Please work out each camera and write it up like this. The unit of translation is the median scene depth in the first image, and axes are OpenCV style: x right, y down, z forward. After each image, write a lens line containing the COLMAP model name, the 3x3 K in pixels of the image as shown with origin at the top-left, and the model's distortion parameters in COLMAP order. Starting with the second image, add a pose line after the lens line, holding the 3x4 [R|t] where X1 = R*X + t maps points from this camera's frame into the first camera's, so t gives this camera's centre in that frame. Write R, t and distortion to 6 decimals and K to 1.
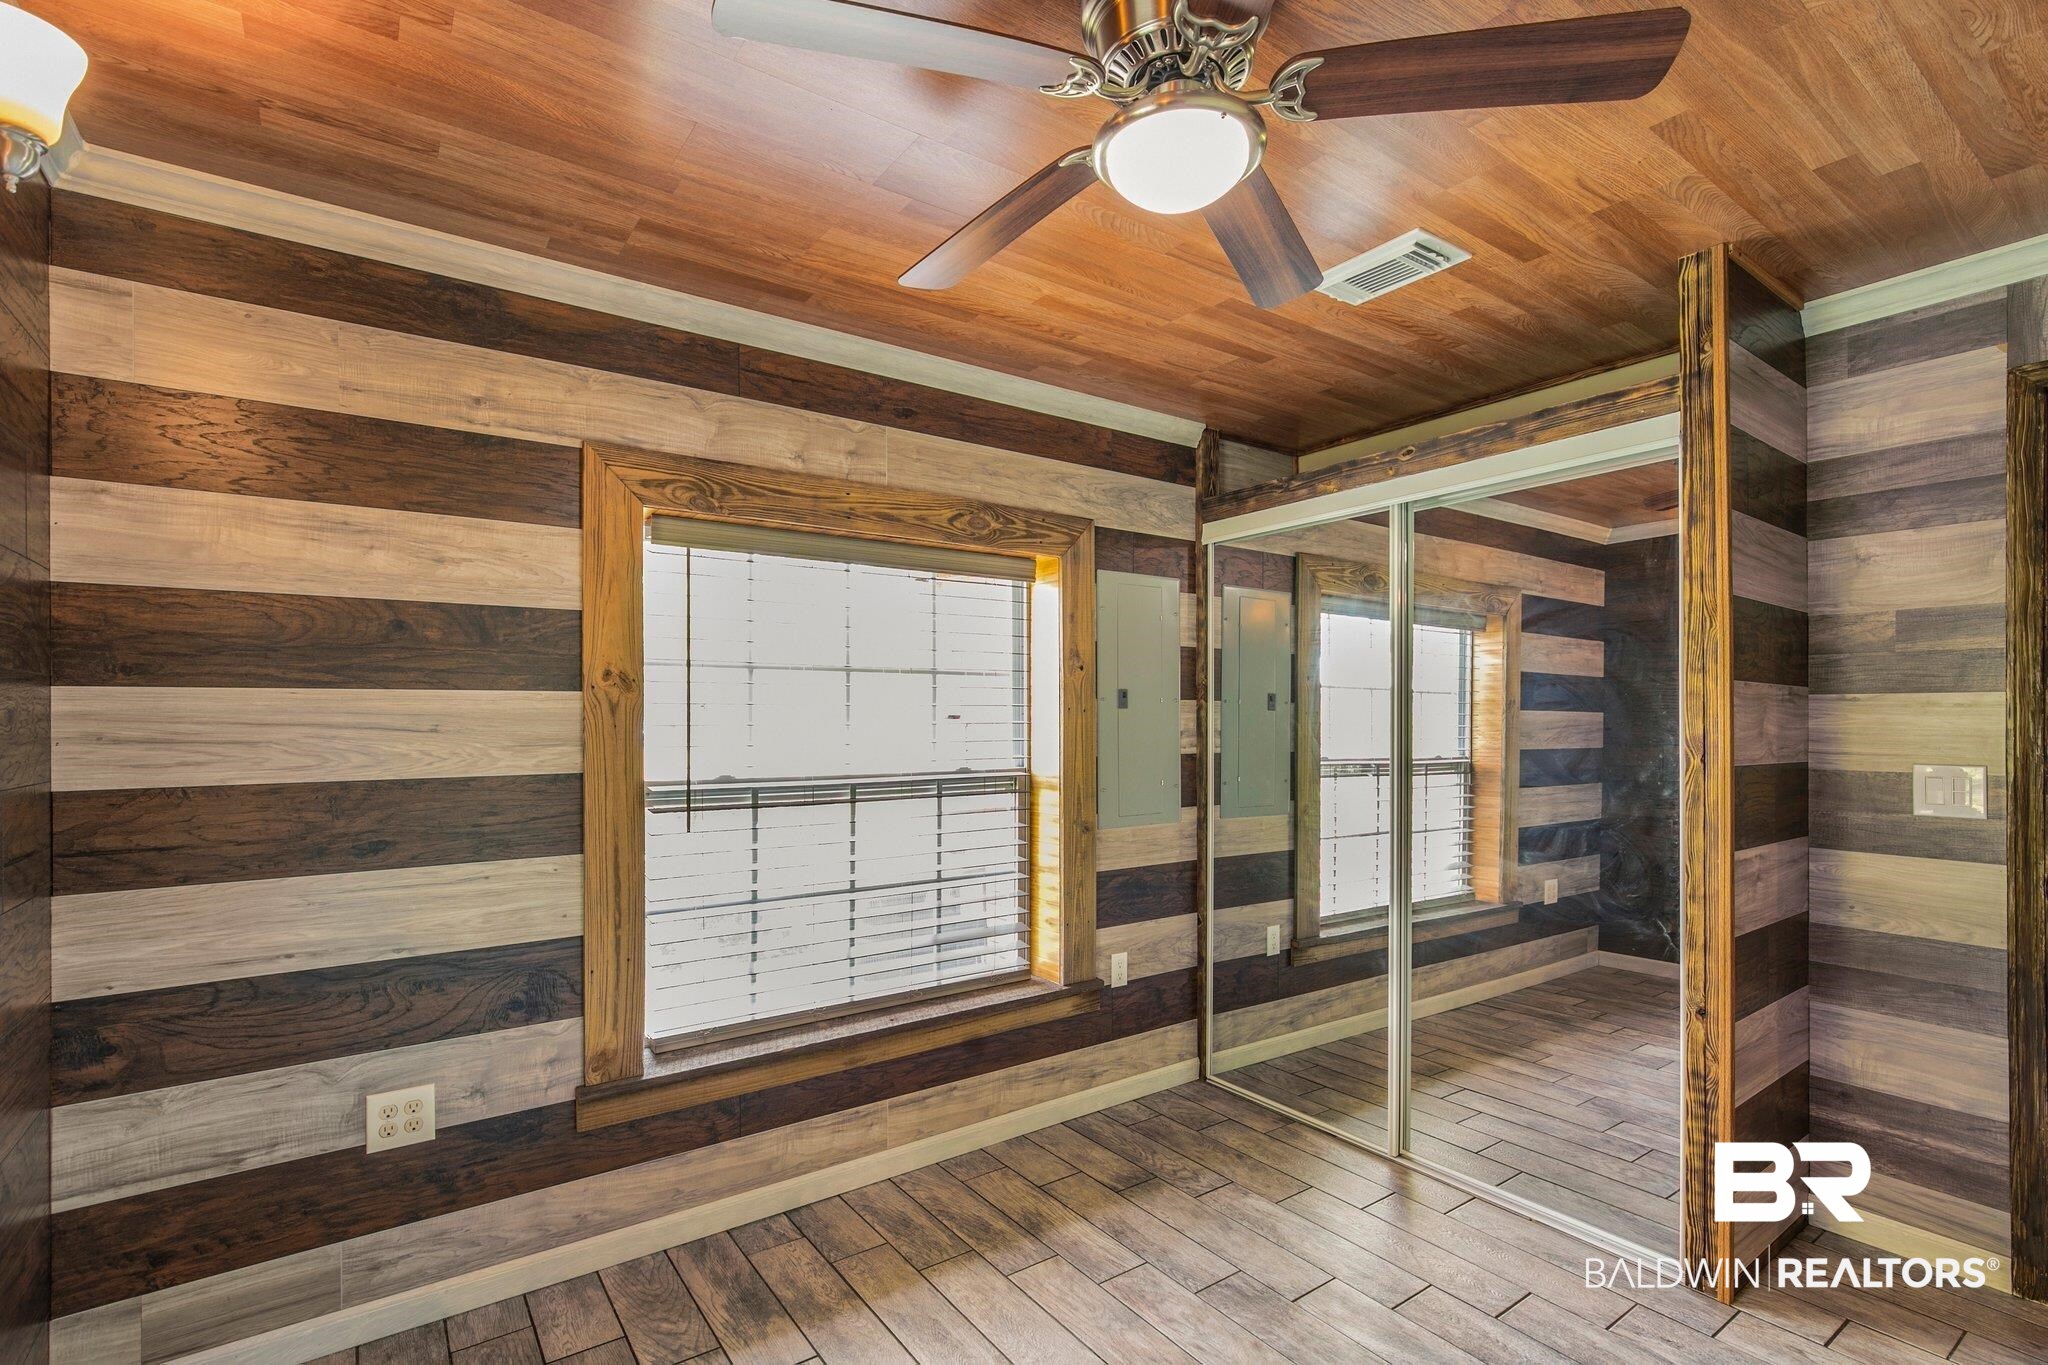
lens RADIAL K [[942.7, 0, 1025.5], [0, 942.7, 712.8], [0, 0, 1]] dist [-0.016682, 0.006168]
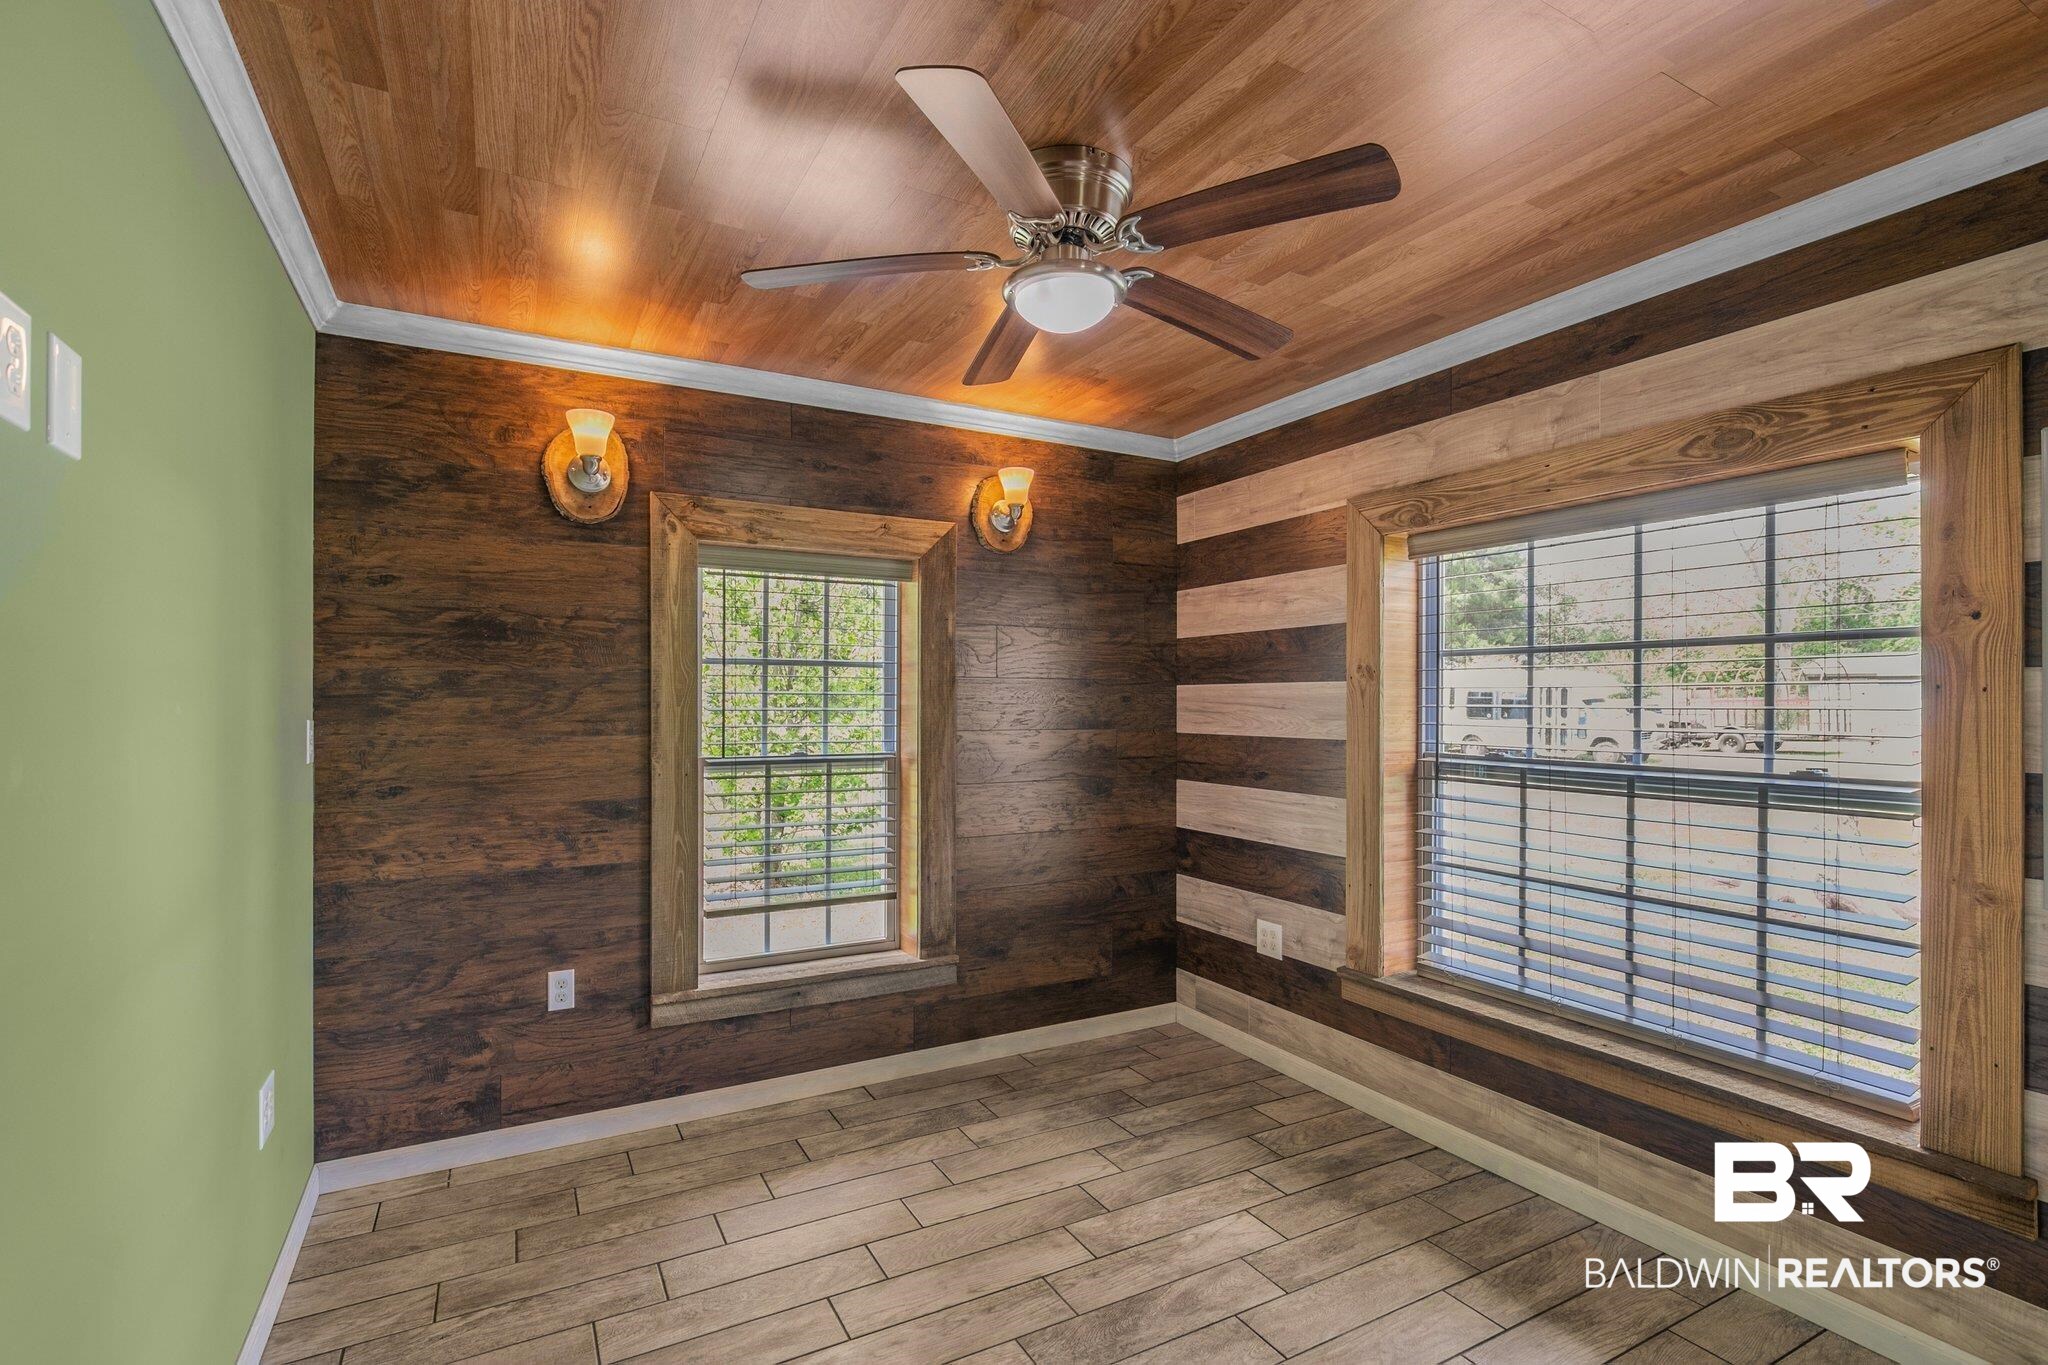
lens RADIAL K [[942.7, 0, 1021.9], [0, 942.7, 693.5], [0, 0, 1]] dist [-0.016682, 0.006168]
pose [[-0.108983, -0.006424, -0.994023, 0.933392], [0.002328, 0.999975, -0.006718, 0.003629], [0.994041, -0.003046, -0.108966, 0.658619]]
